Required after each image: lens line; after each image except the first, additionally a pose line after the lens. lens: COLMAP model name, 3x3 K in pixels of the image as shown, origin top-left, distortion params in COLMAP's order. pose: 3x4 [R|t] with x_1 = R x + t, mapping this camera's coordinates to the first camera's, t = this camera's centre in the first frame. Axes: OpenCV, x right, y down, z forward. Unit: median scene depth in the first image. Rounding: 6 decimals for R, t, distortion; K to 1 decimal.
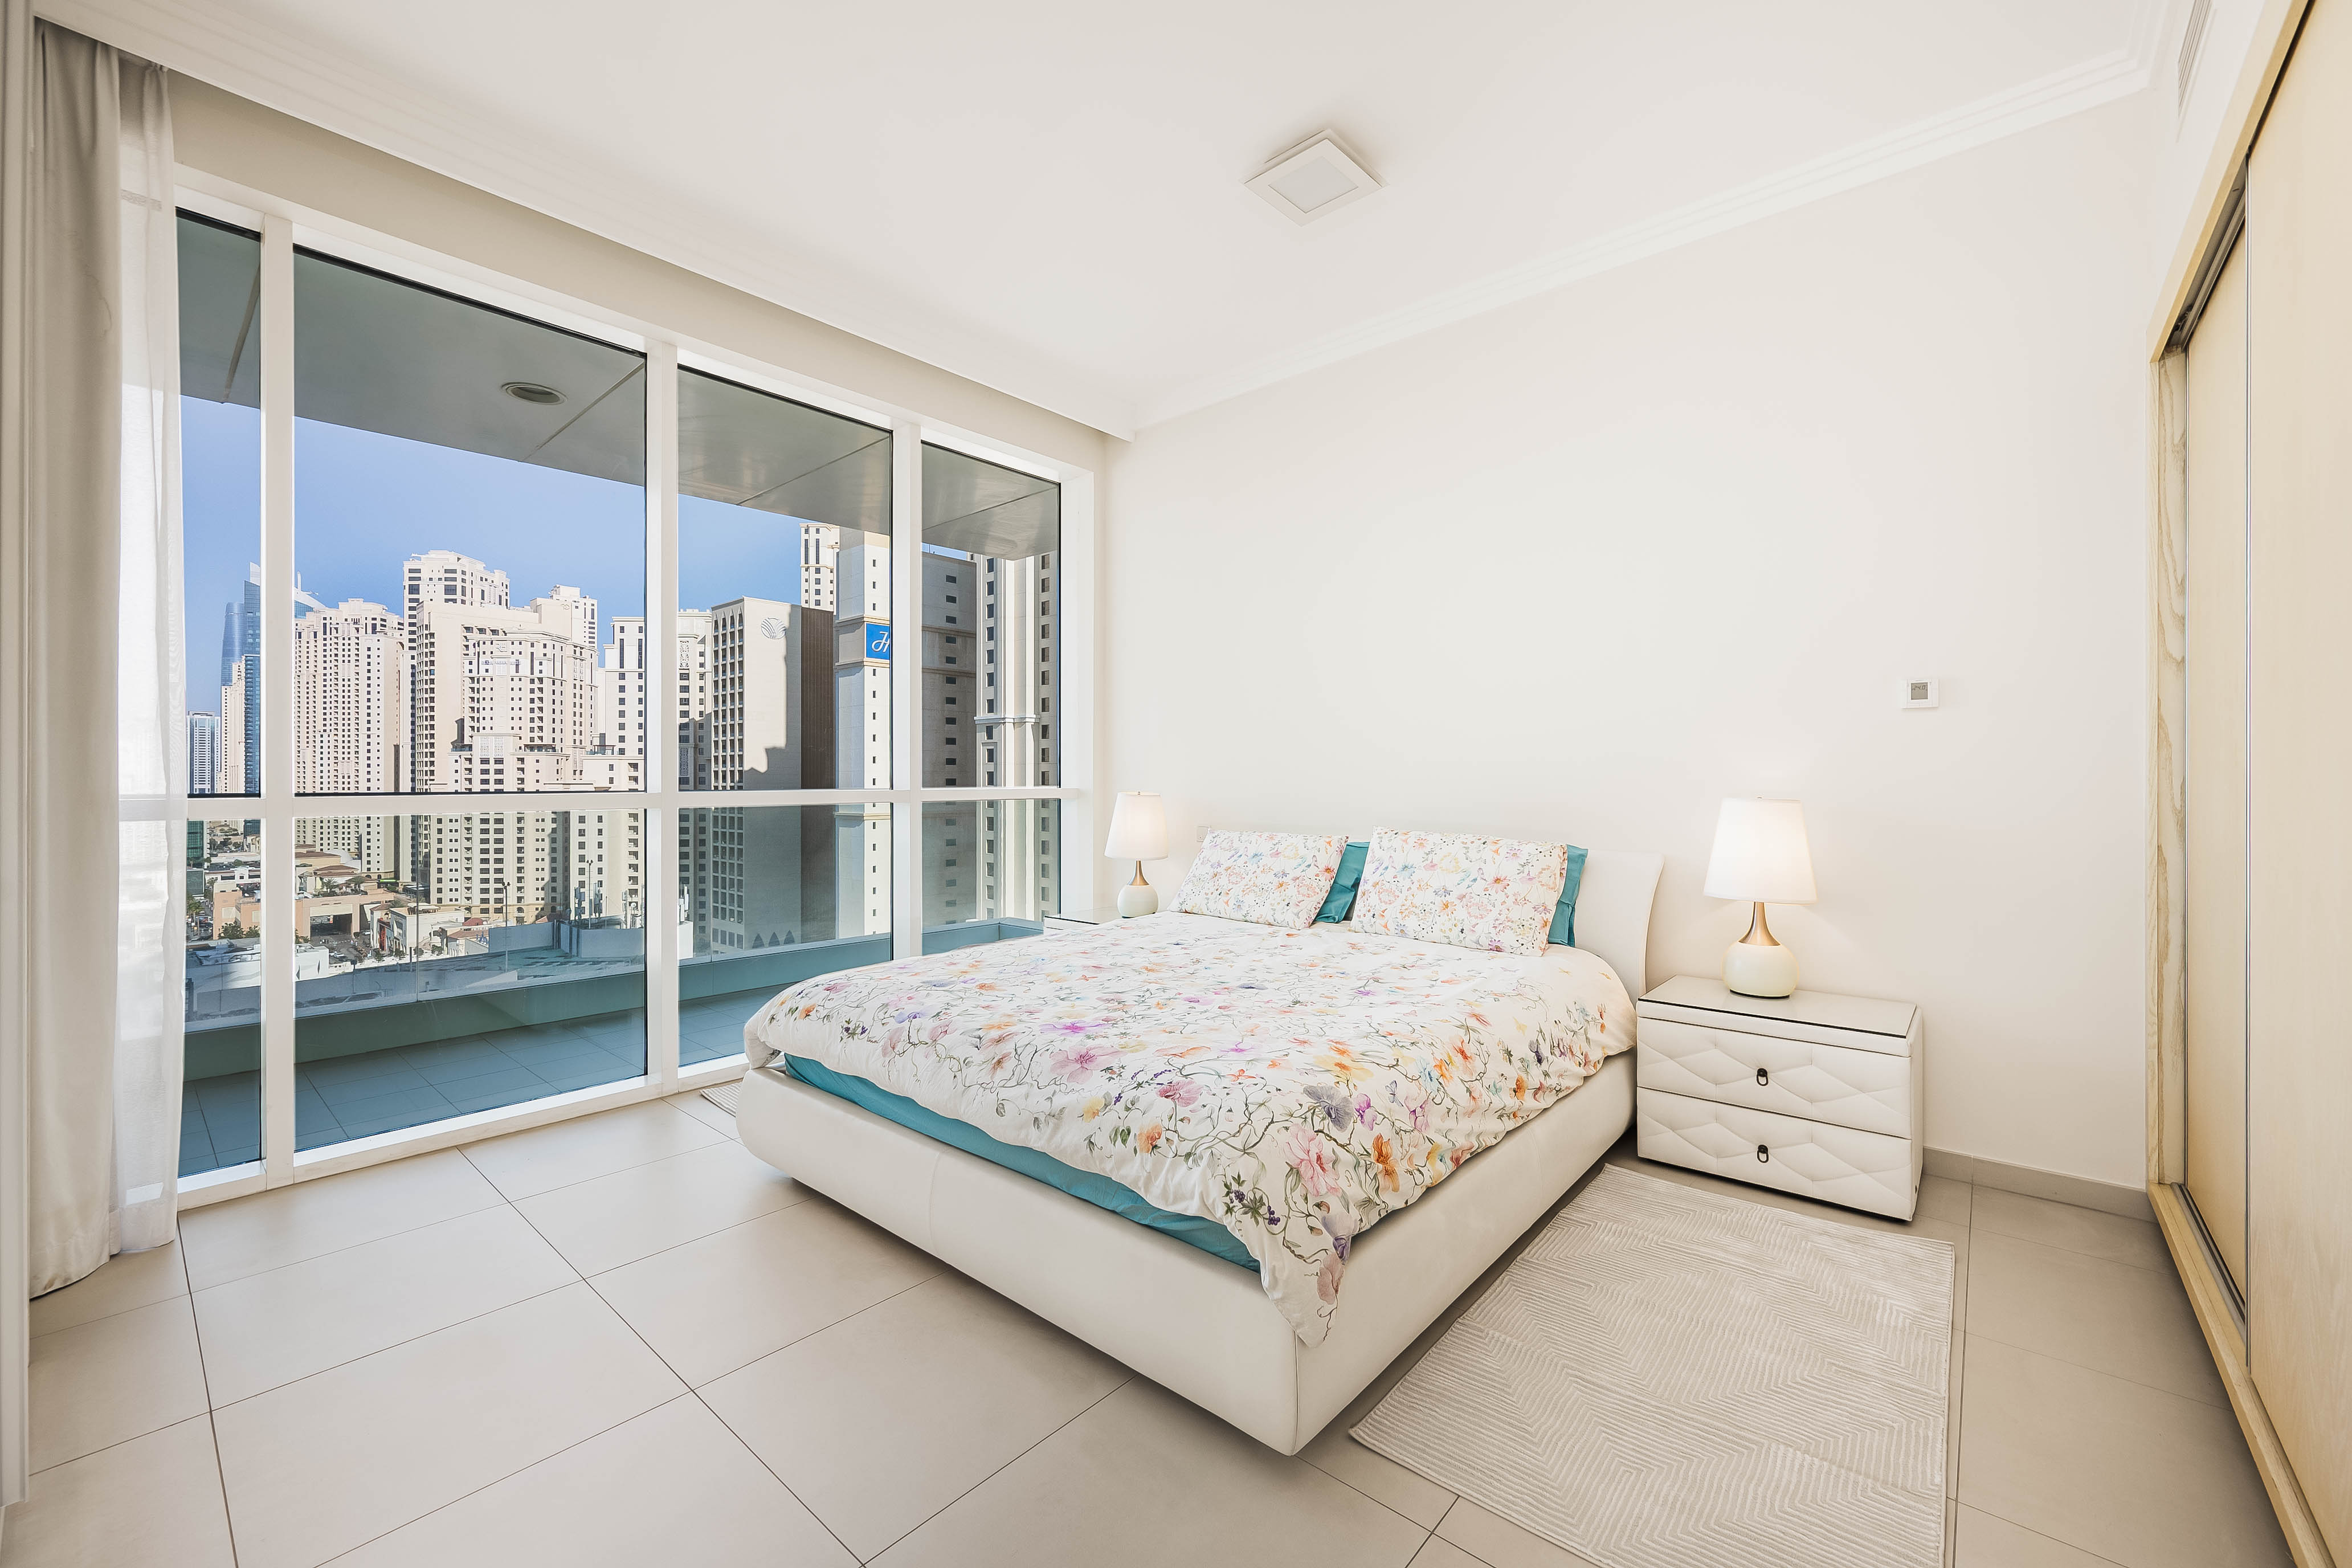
lens RADIAL K [[960.2, 0, 1198.5], [0, 960.2, 784.0], [0, 0, 1]] dist [0.001815, 0.000118]
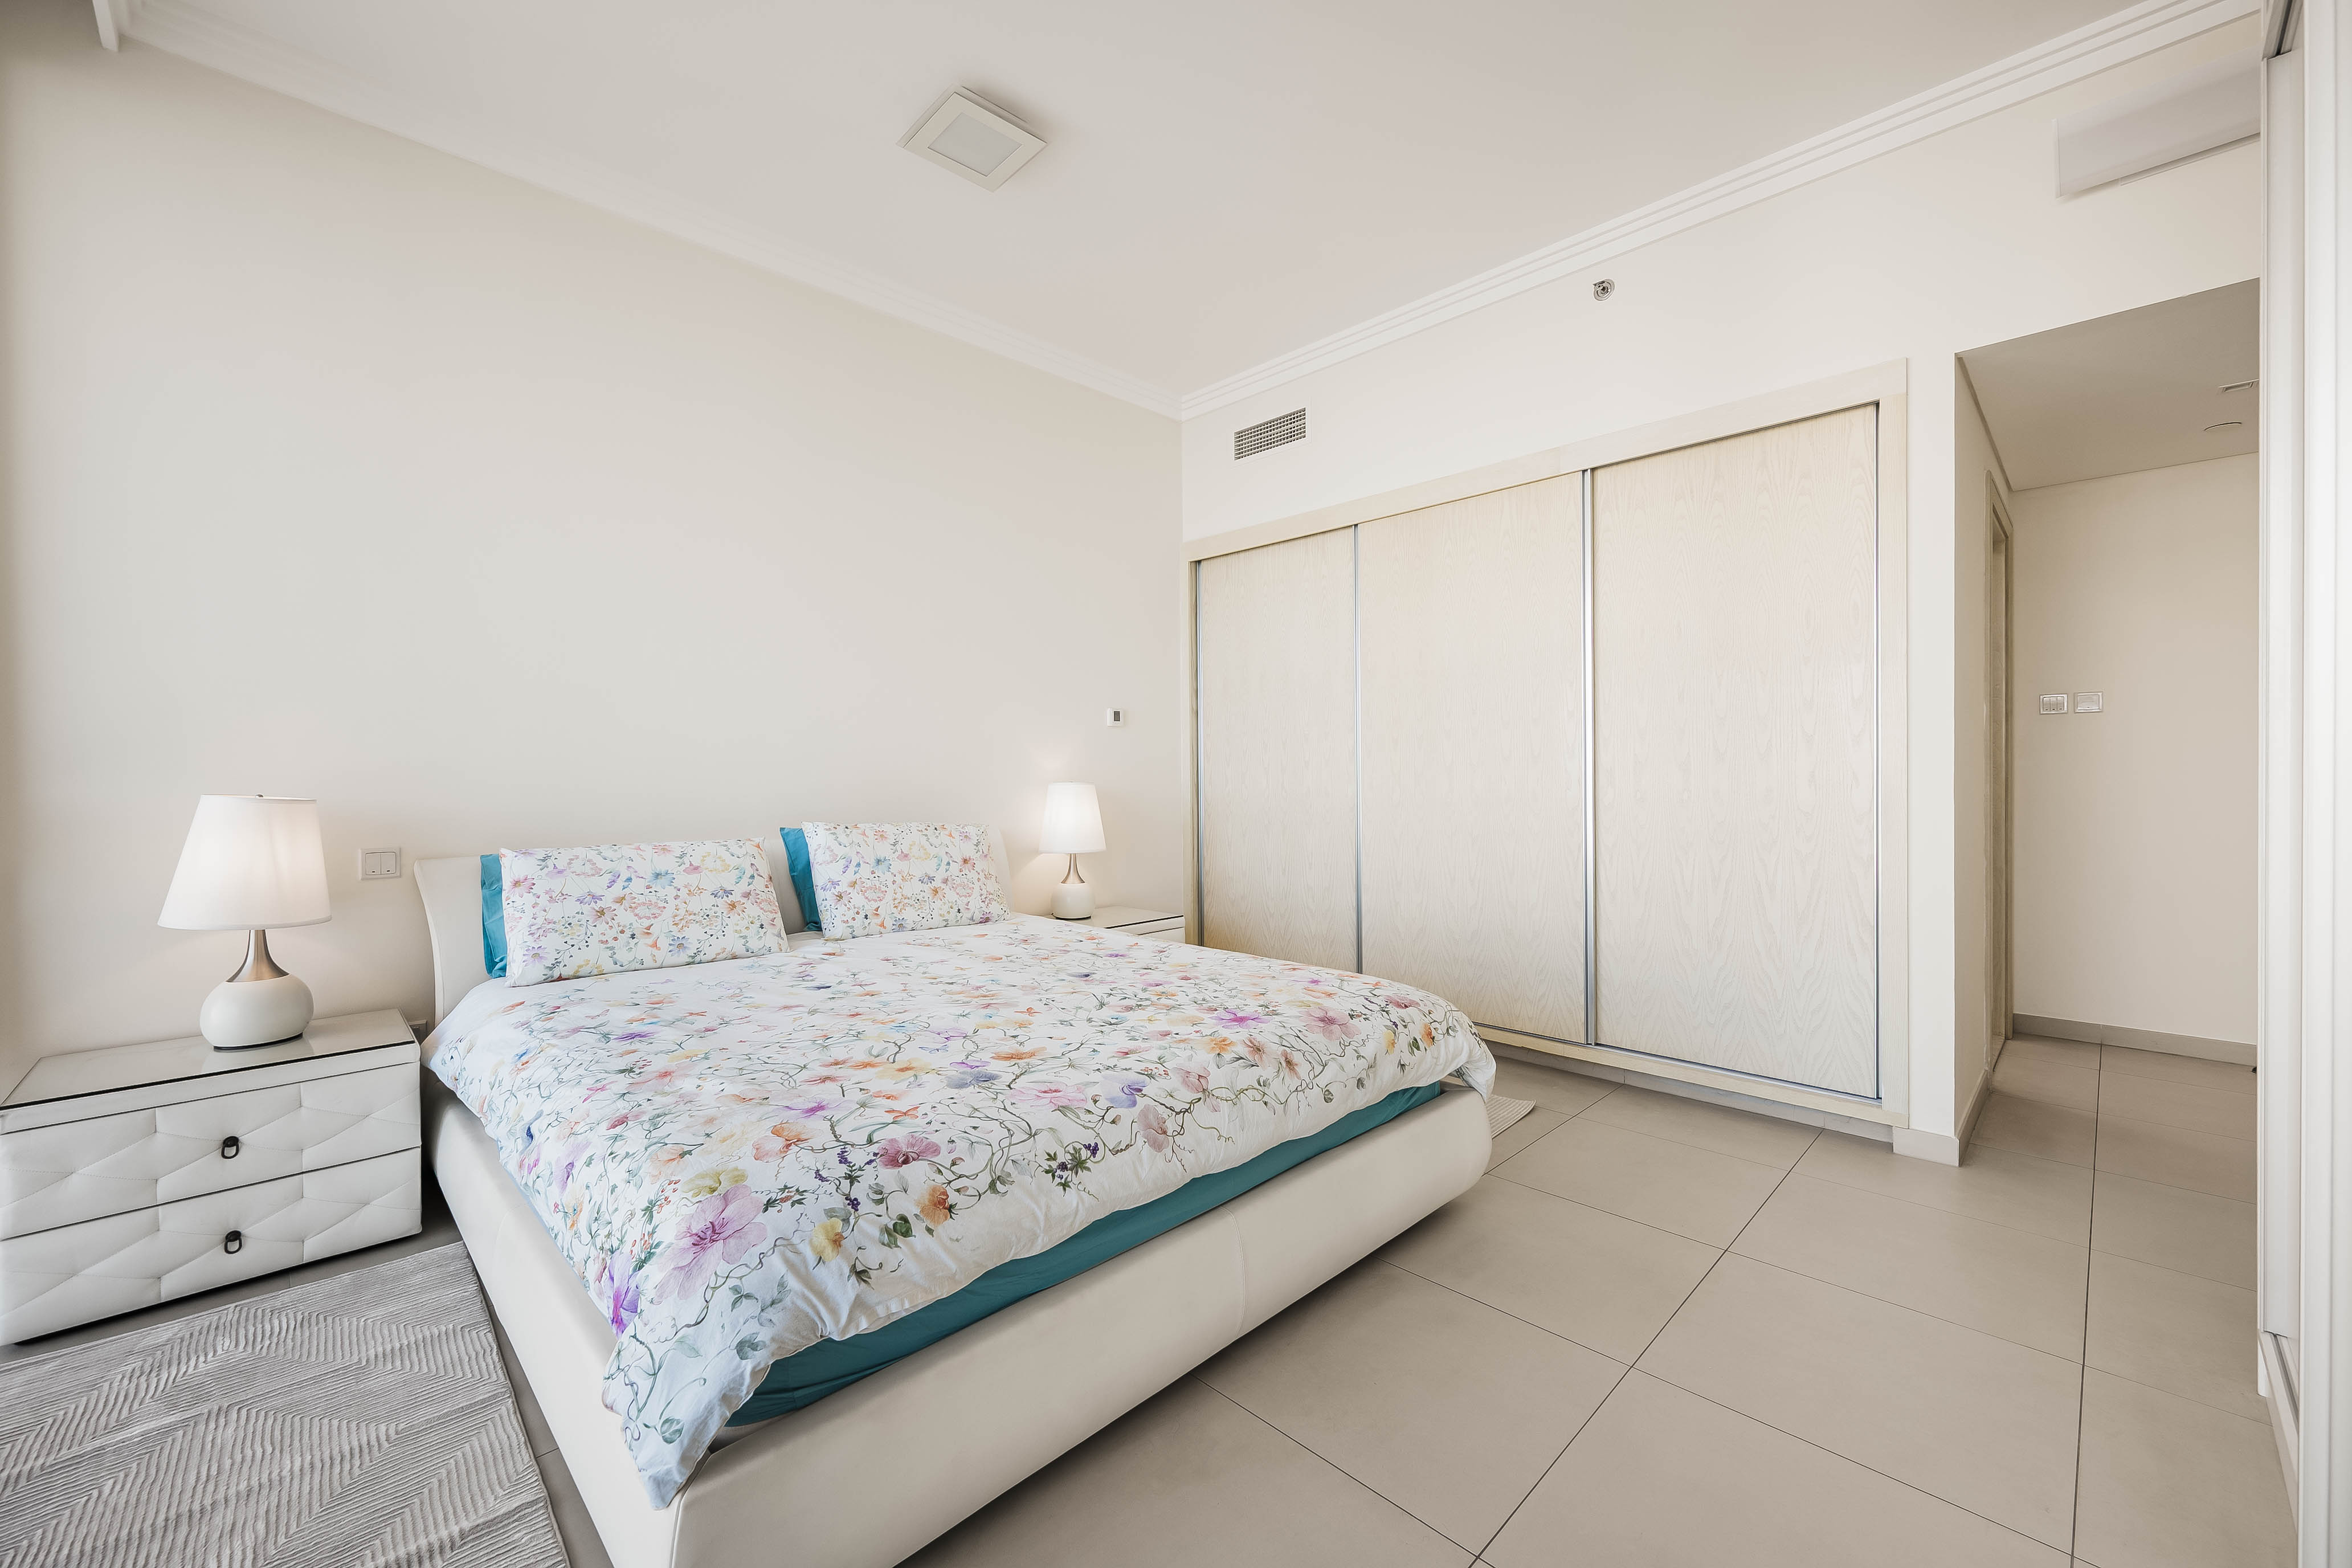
lens RADIAL K [[933.2, 0, 1179.1], [0, 933.2, 787.6], [0, 0, 1]] dist [0.006360, -0.000040]
pose [[0.068835, -0.015639, 0.997505, -0.349191], [0.008727, 0.999848, 0.015073, 0.001212], [-0.997590, 0.007668, 0.068961, 0.322251]]
